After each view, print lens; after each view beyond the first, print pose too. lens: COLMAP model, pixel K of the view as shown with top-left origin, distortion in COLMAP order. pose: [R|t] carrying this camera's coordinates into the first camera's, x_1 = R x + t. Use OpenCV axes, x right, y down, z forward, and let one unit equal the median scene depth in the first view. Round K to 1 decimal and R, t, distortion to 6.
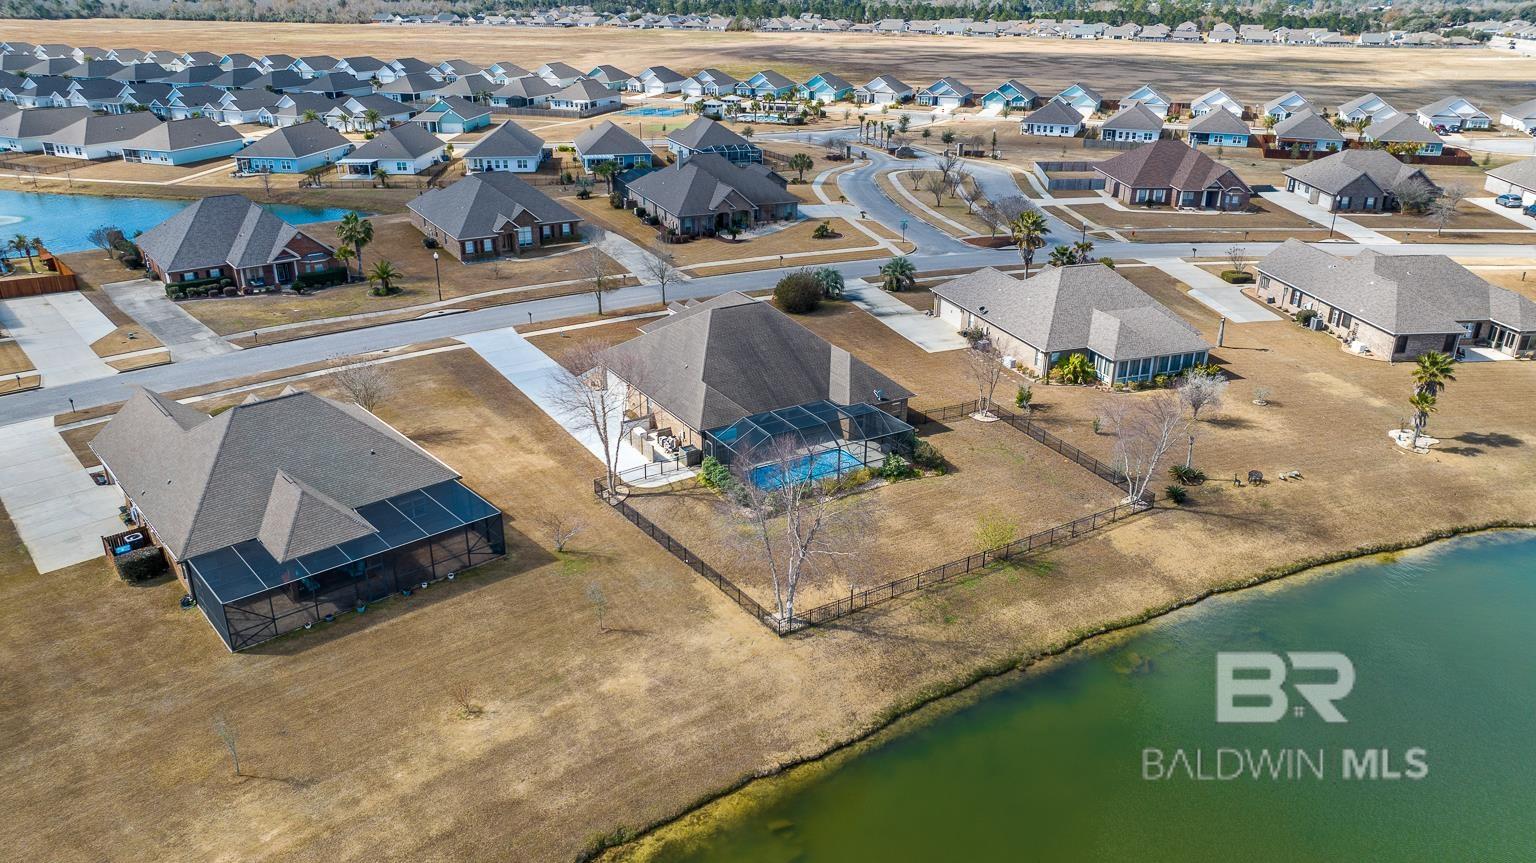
lens RADIAL K [[1076.5, 0, 771.5], [0, 1076.5, 428.1], [0, 0, 1]] dist [-0.019183, 0.008509]
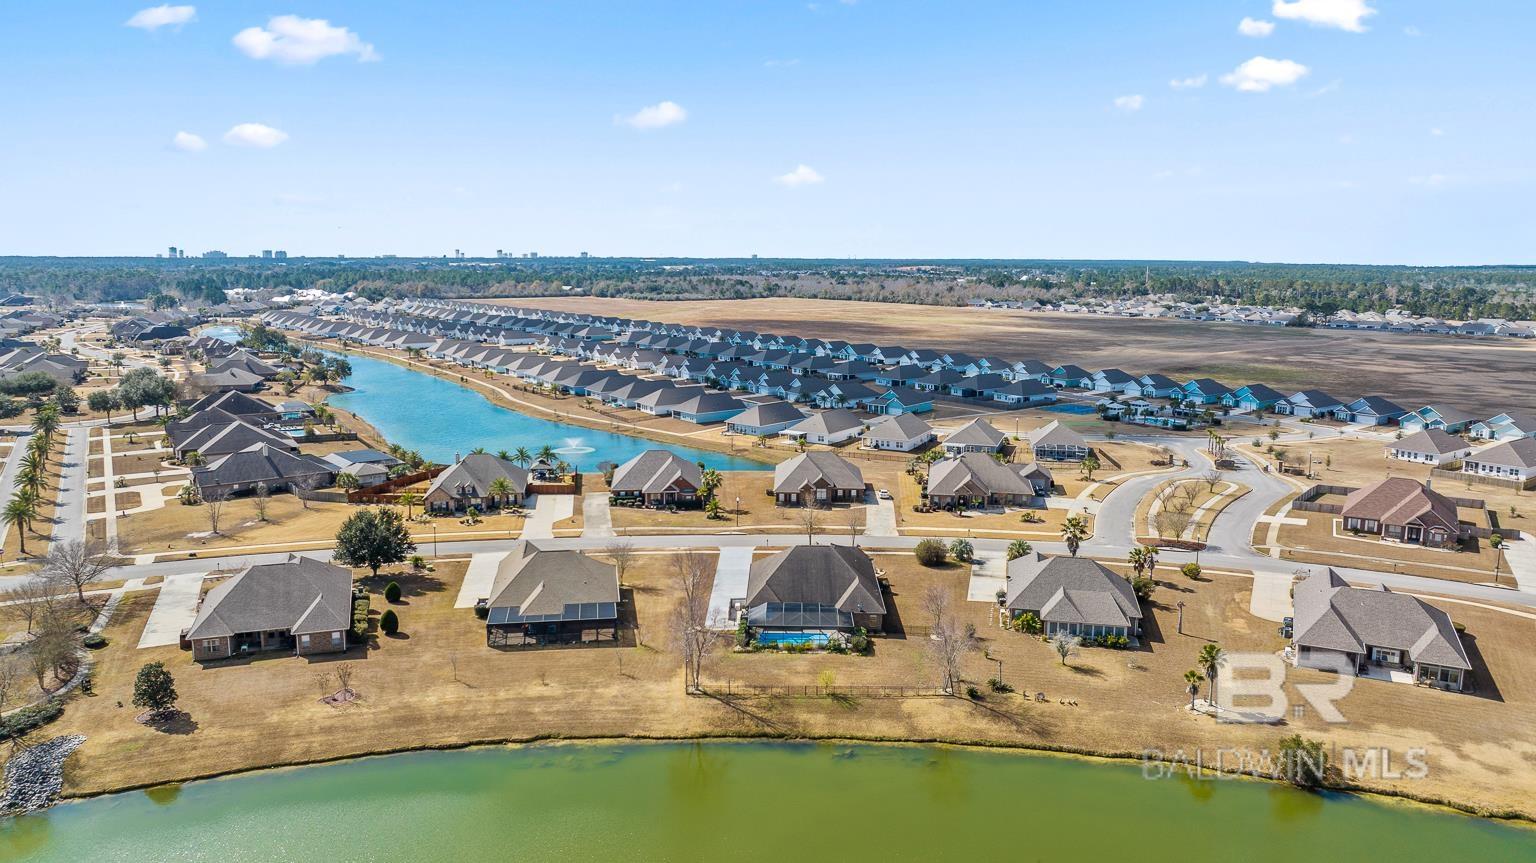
lens RADIAL K [[1076.5, 0, 768.8], [0, 1076.5, 433.8], [0, 0, 1]] dist [-0.019183, 0.008509]
pose [[0.845323, 0.086056, -0.527280, 0.420037], [-0.205449, 0.963411, -0.172135, 0.012649], [0.493174, 0.253839, 0.832073, -0.270276]]
